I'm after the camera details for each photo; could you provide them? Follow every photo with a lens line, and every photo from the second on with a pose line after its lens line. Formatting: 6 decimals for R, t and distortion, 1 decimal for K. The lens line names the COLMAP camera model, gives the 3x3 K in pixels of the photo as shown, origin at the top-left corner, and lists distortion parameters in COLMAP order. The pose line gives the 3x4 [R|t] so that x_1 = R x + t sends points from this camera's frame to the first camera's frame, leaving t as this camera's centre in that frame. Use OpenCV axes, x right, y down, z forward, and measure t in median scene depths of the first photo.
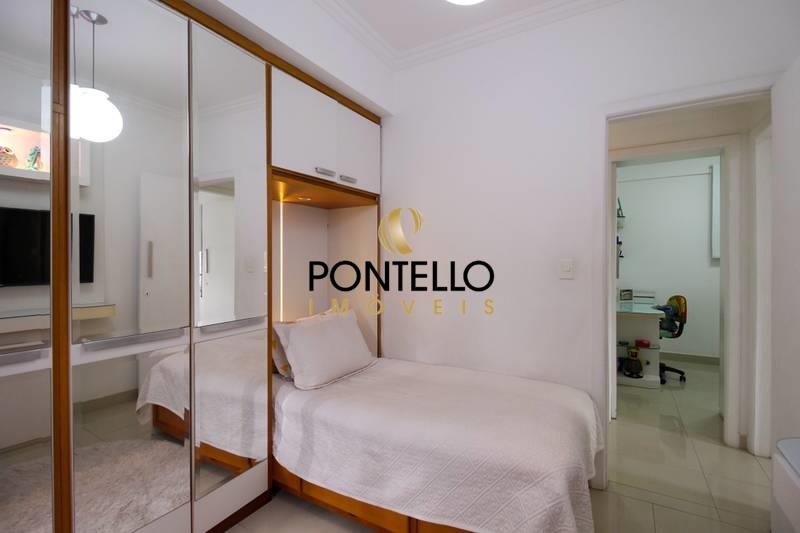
lens RADIAL K [[371.5, 0, 402.0], [0, 371.5, 265.7], [0, 0, 1]] dist [0.017883, -0.001654]
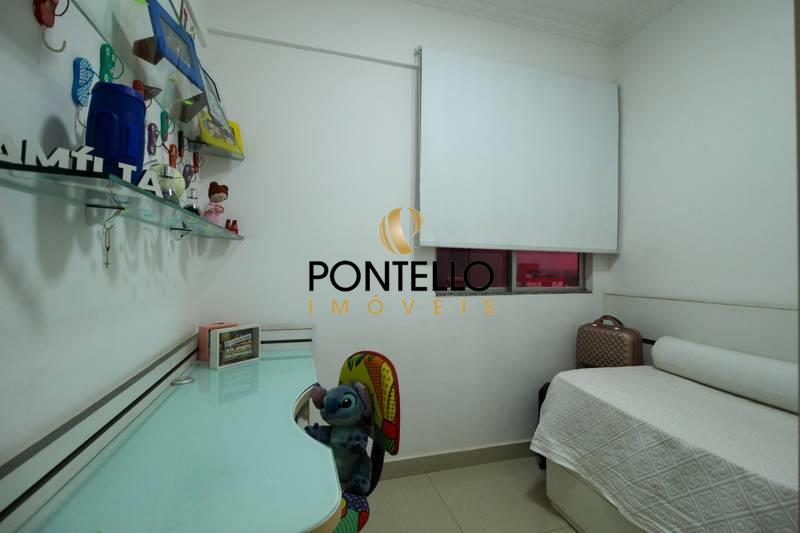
lens RADIAL K [[371.5, 0, 401.1], [0, 371.5, 265.9], [0, 0, 1]] dist [0.017883, -0.001654]
pose [[0.706762, 0.012427, 0.707342, 0.533317], [-0.011528, 0.999915, -0.006048, 0.010849], [-0.707358, -0.003880, 0.706845, 0.761723]]
